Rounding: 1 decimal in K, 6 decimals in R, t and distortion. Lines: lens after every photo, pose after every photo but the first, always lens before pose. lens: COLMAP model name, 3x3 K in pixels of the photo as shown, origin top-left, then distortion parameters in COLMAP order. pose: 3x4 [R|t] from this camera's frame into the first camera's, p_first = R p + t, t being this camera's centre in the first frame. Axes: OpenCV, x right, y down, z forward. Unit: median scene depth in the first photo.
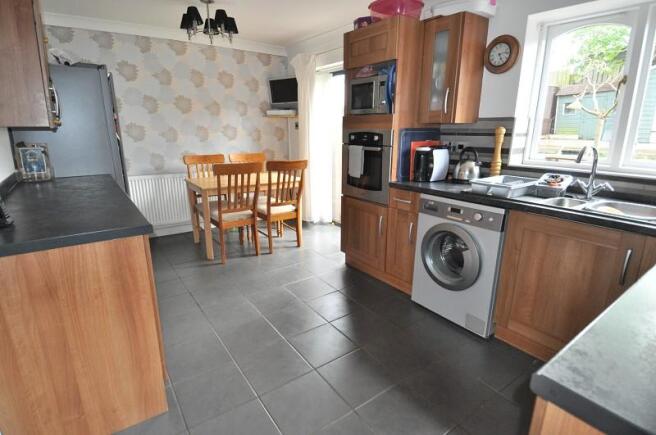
lens RADIAL K [[333.1, 0, 328.0], [0, 333.1, 217.5], [0, 0, 1]] dist [0.042814, -0.050188]
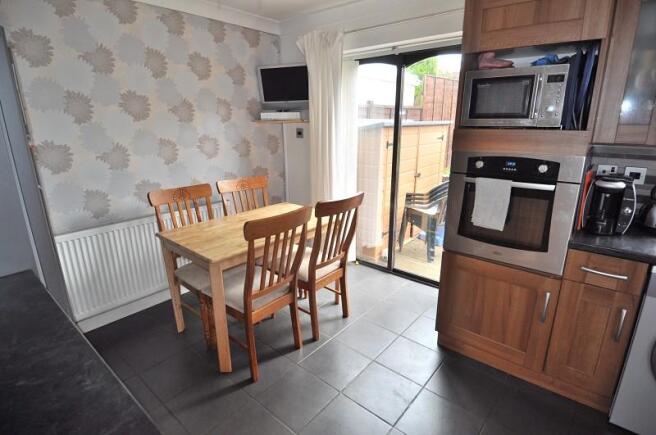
lens RADIAL K [[333.1, 0, 328.0], [0, 333.1, 217.5], [0, 0, 1]] dist [0.042814, -0.050188]
pose [[0.970690, -0.077349, 0.227547, -0.248574], [0.072176, 0.996911, 0.030978, -0.130290], [-0.229240, -0.013647, 0.973274, 0.330236]]
